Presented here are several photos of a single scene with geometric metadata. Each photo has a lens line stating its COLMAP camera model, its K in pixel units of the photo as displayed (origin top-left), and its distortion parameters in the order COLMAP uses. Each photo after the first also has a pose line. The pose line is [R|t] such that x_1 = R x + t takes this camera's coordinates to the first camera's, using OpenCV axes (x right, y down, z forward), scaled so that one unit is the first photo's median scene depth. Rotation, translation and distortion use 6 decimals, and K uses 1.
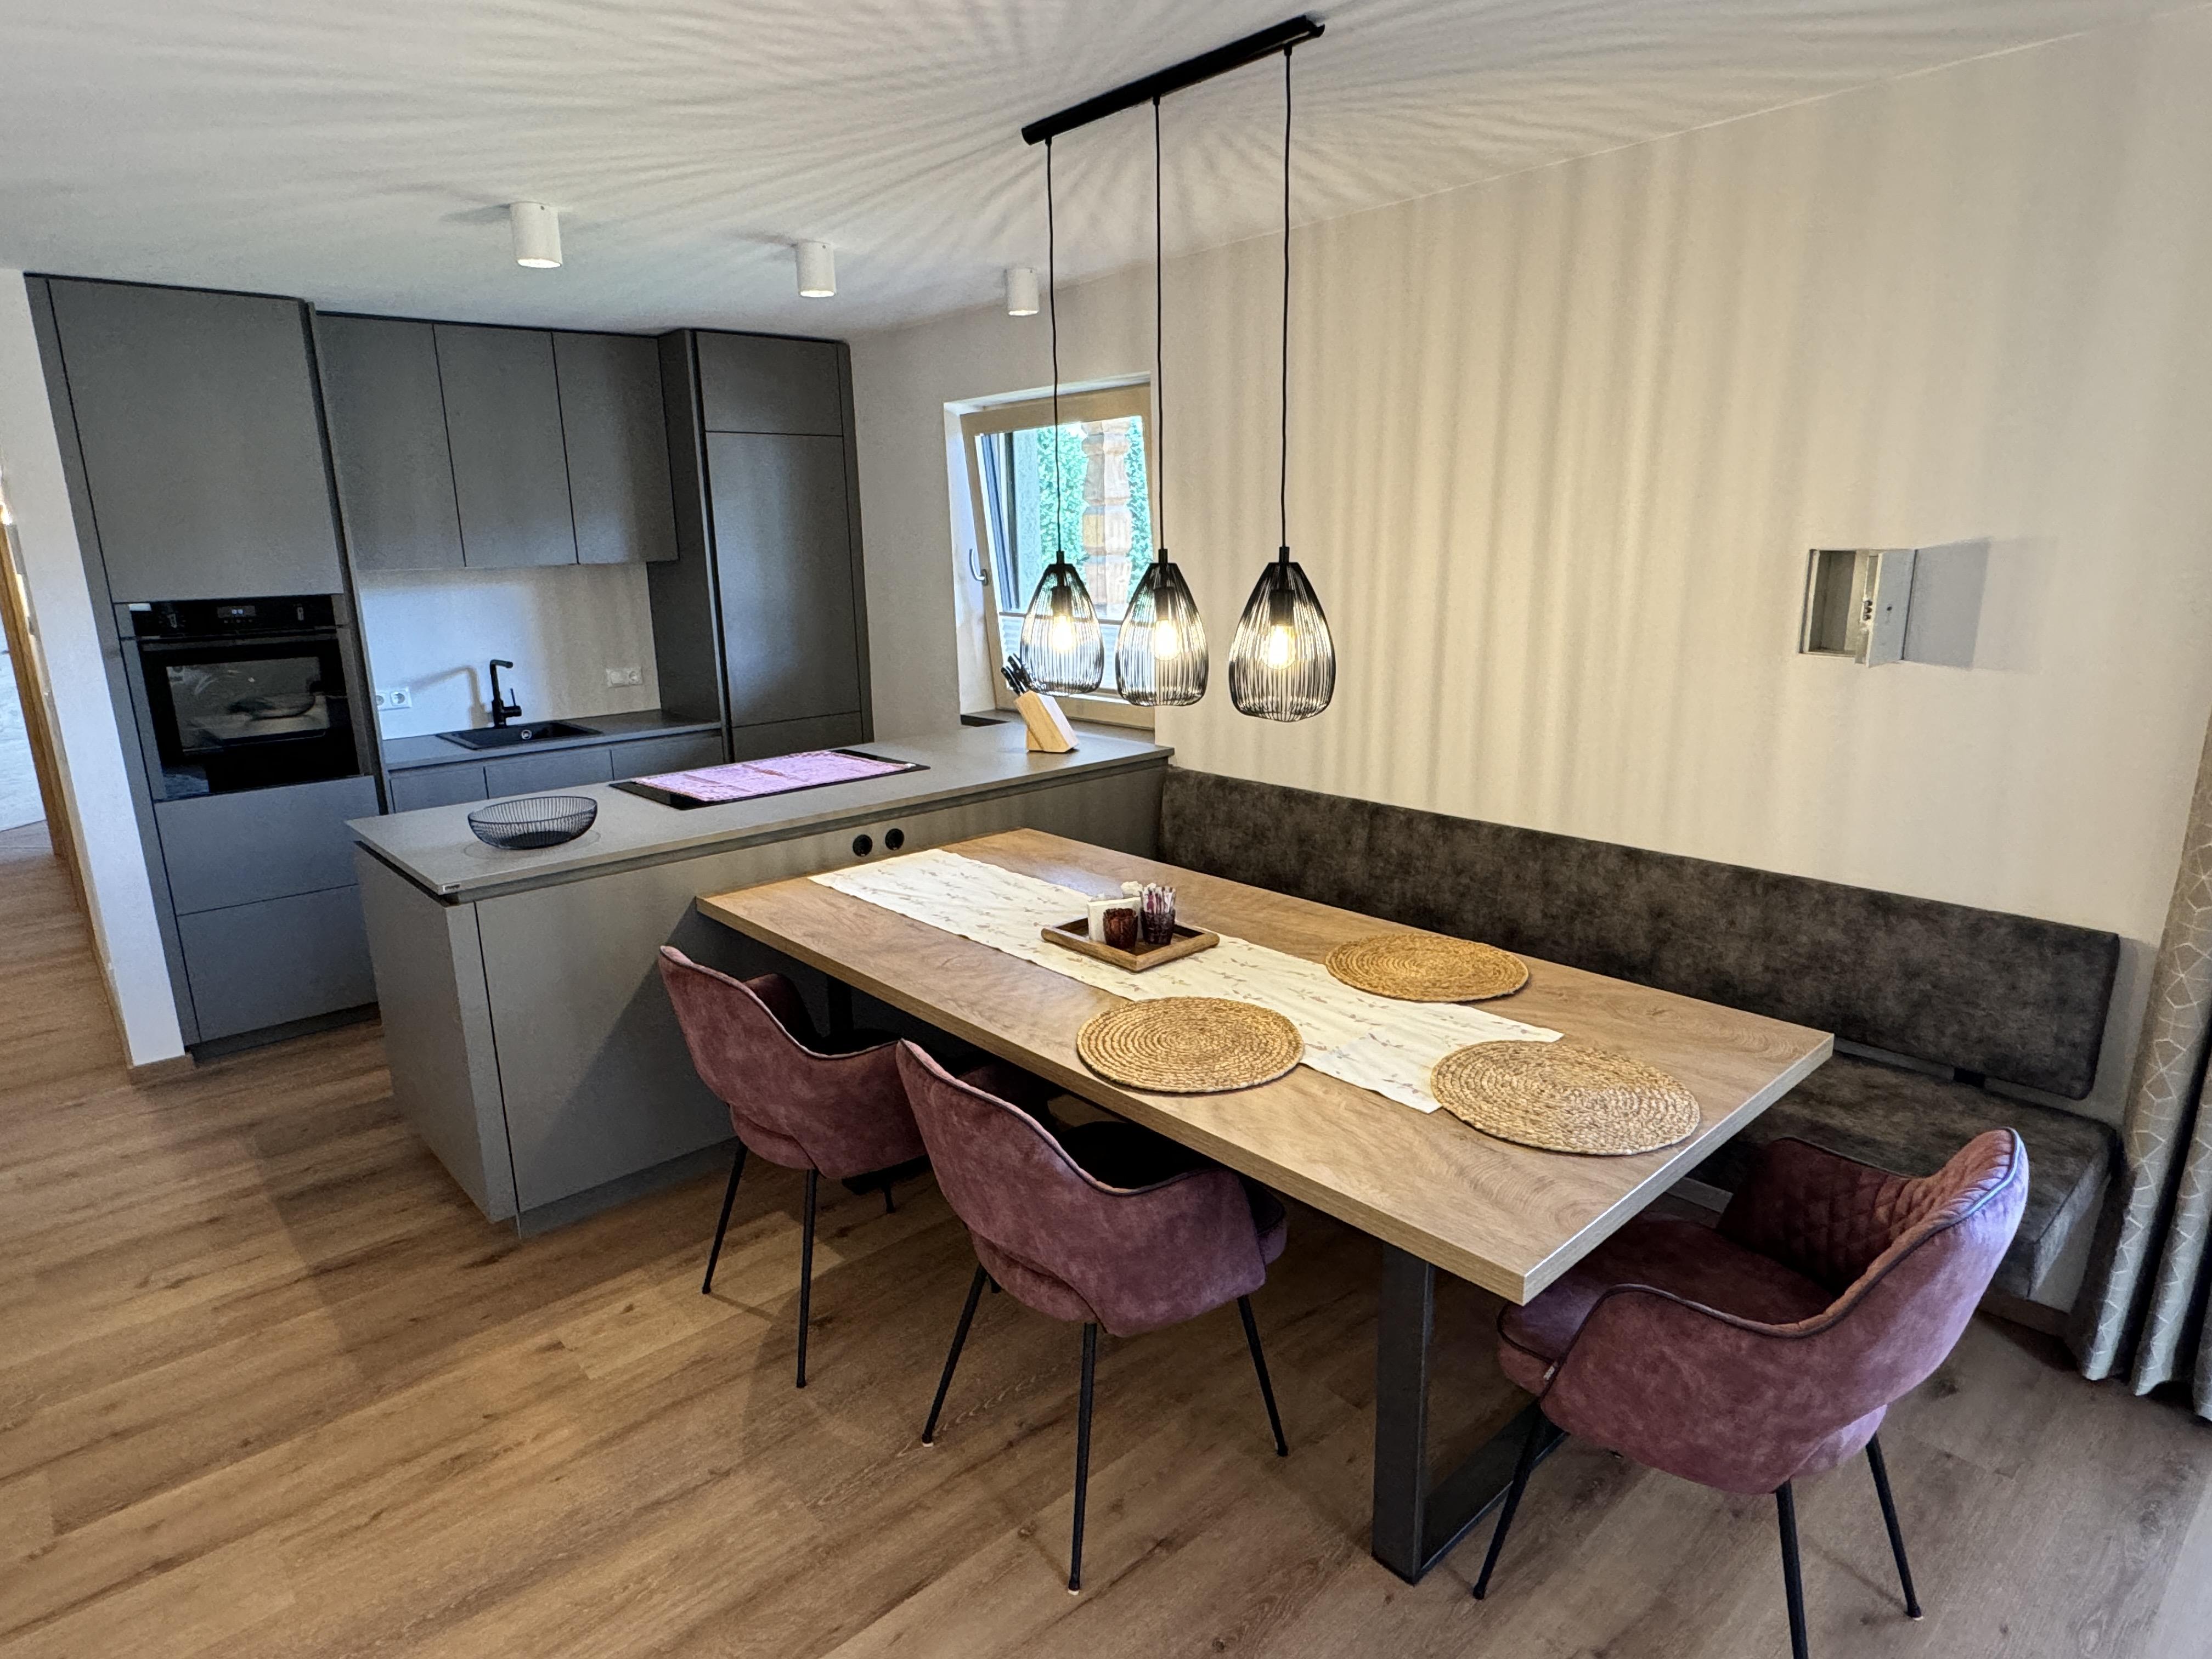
lens RADIAL K [[1243.5, 0, 1101.4], [0, 1243.5, 819.6], [0, 0, 1]] dist [-0.001167, 0.000833]
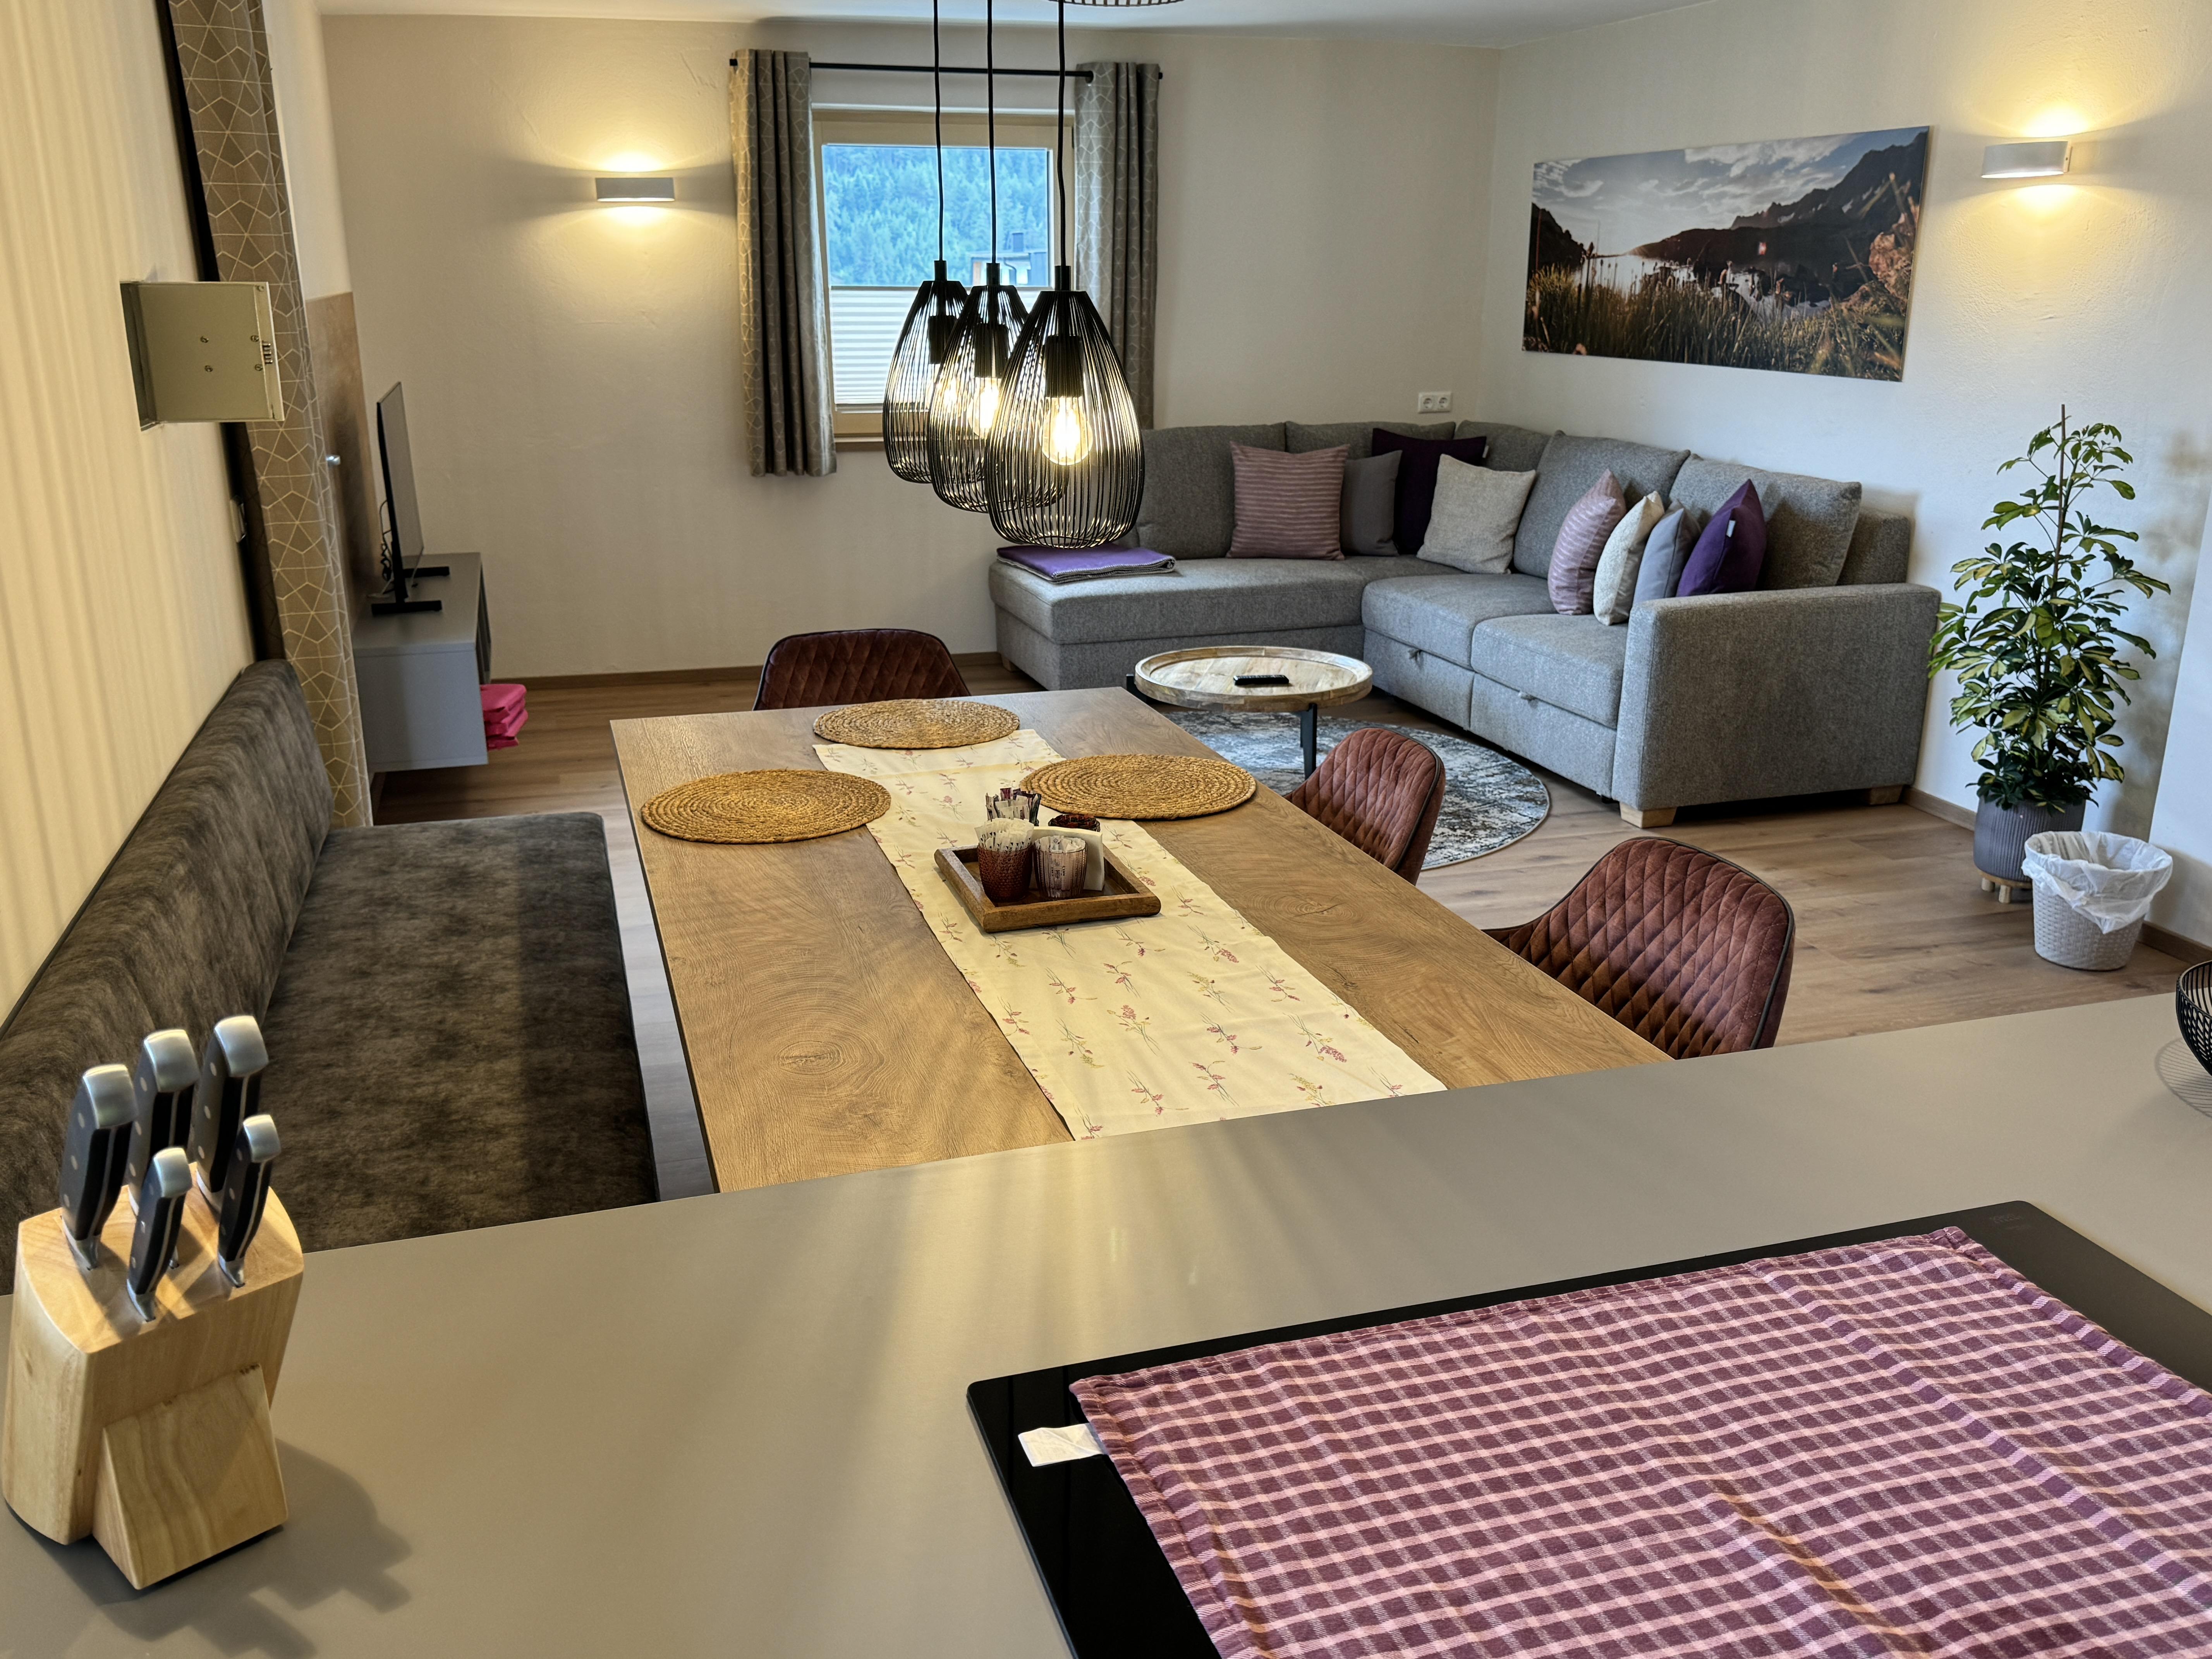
lens RADIAL K [[1844.4, 0, 1147.1], [0, 1844.4, 834.3], [0, 0, 1]] dist [0.056310, -0.020209]
pose [[-0.917217, -0.098440, 0.386034, -0.361798], [0.107487, 0.871908, 0.477728, -0.347336], [-0.383613, 0.479674, -0.789148, 1.582616]]
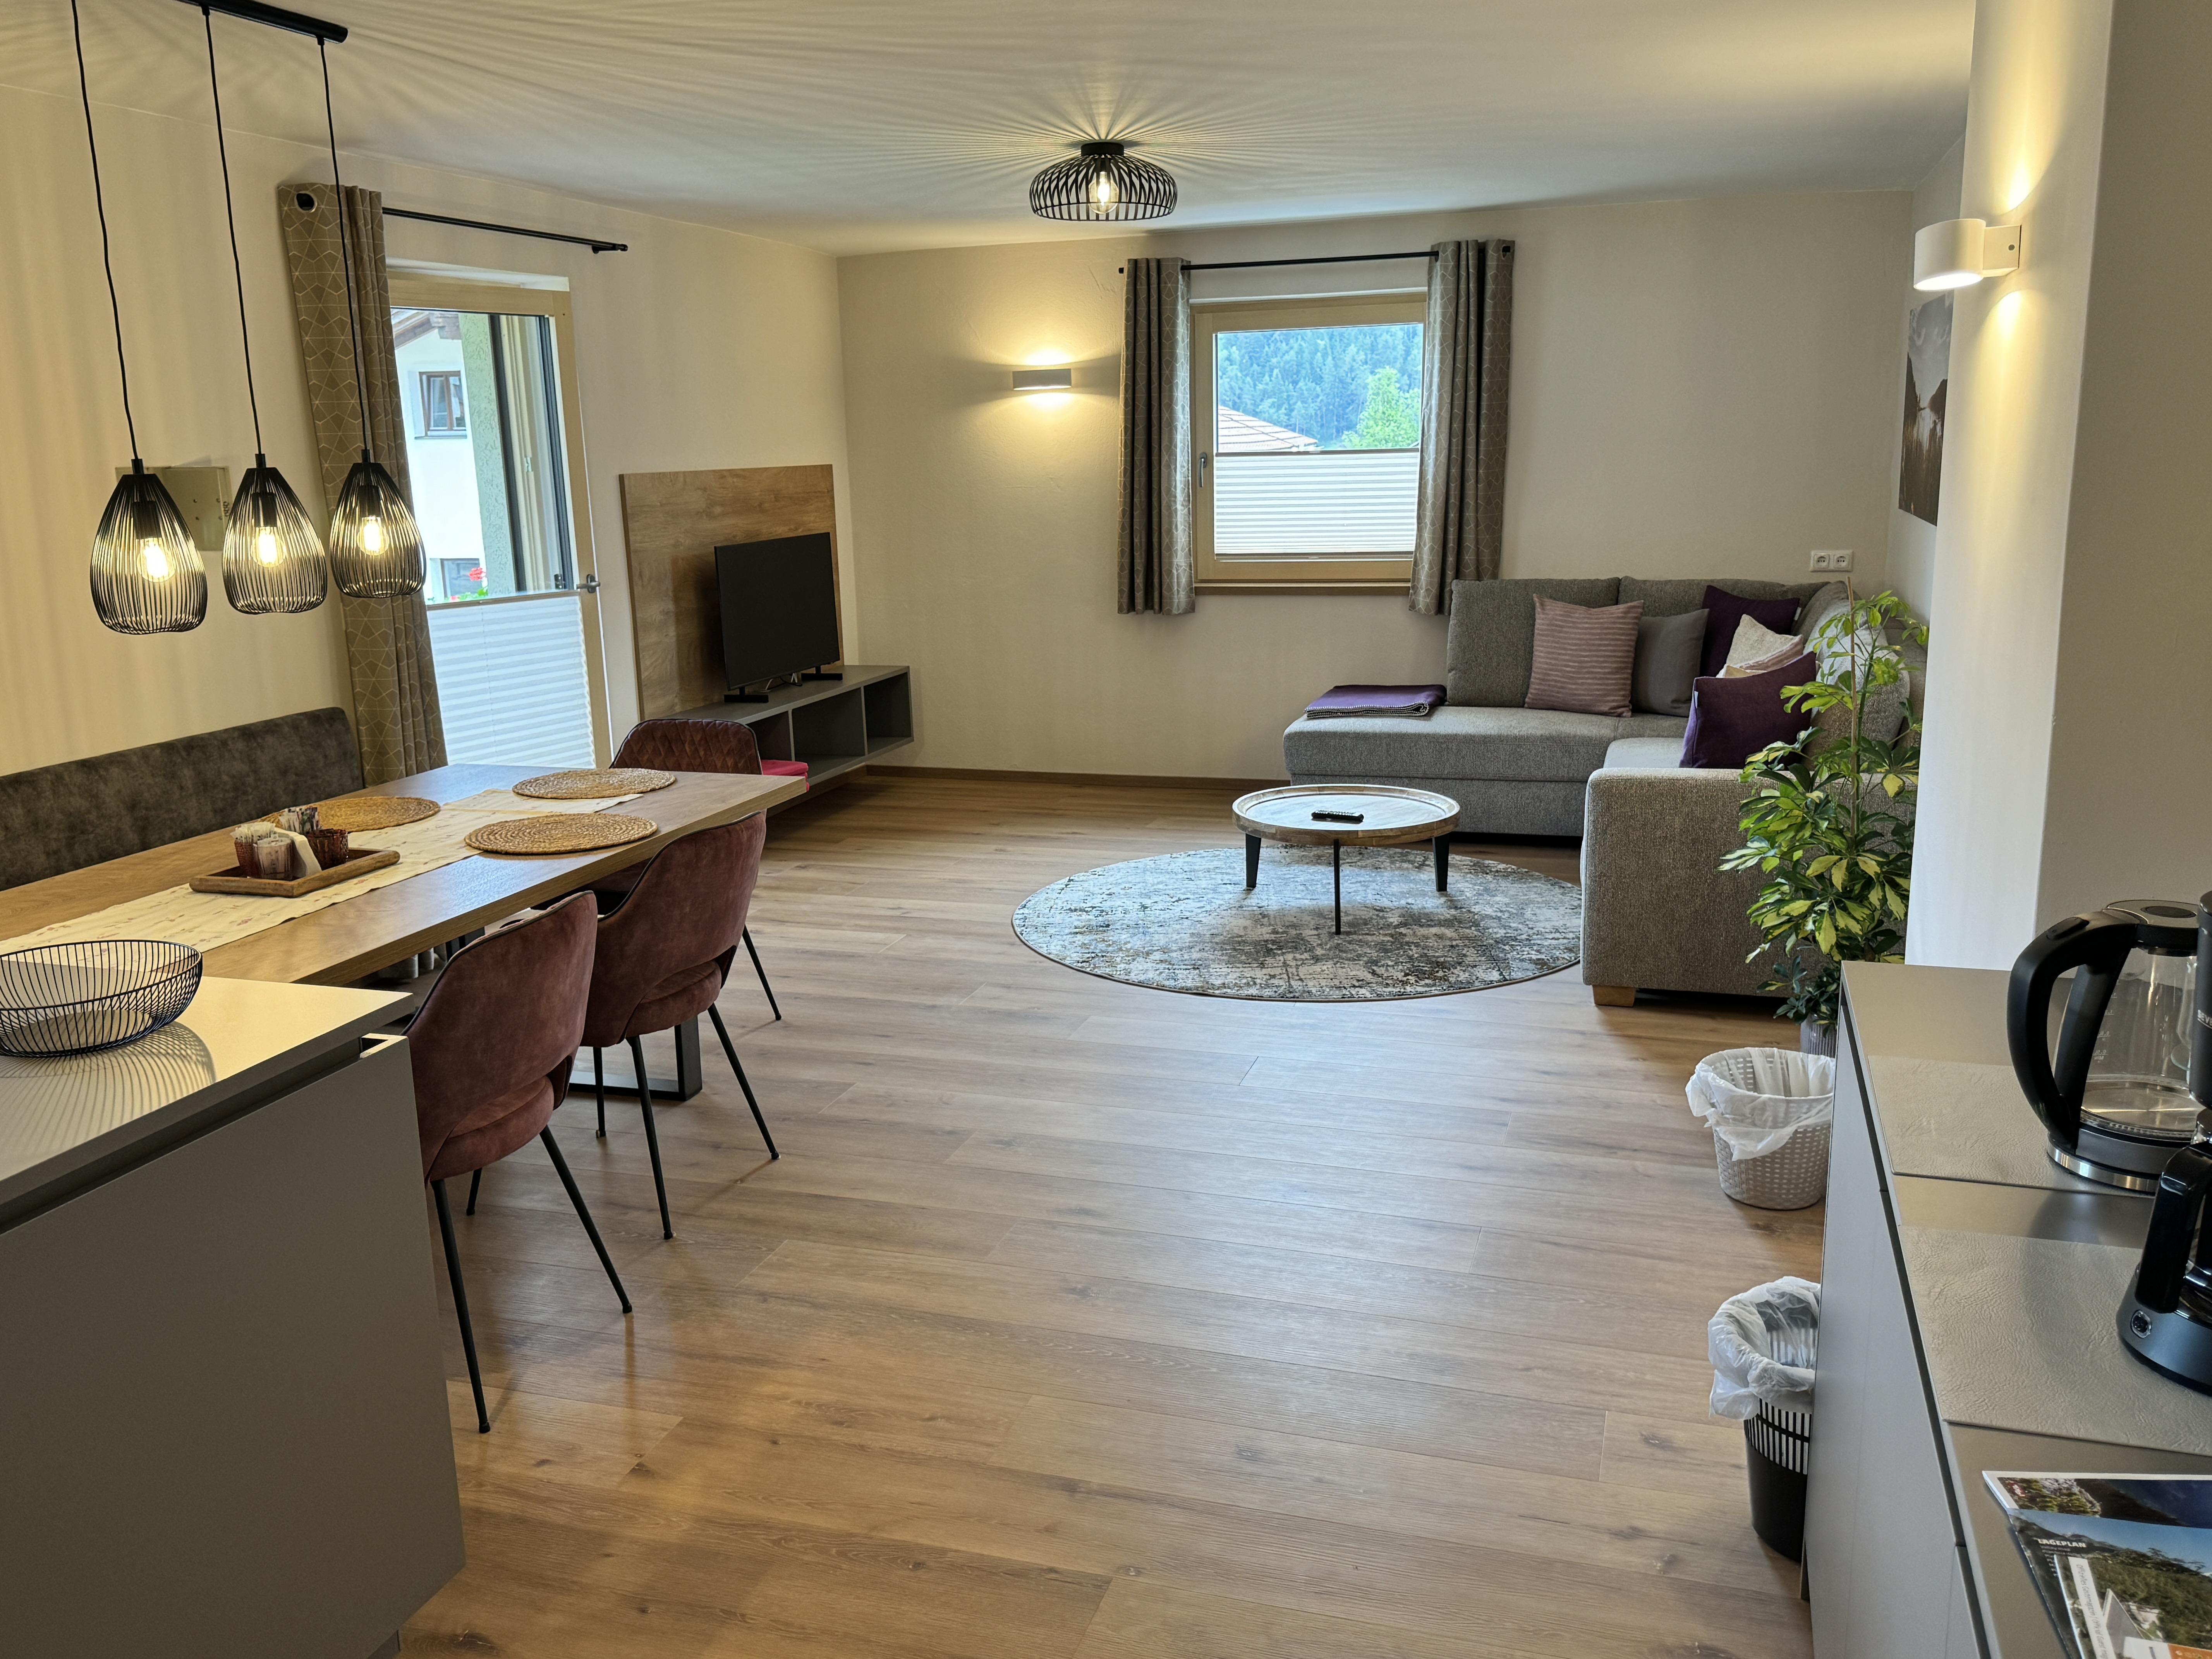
lens RADIAL K [[1844.4, 0, 1111.9], [0, 1844.4, 835.1], [0, 0, 1]] dist [0.056310, -0.020209]
pose [[-0.516079, -0.149069, 0.843470, -1.343782], [0.228018, 0.925296, 0.303044, -0.196214], [-0.825633, 0.348721, -0.443535, 1.016901]]
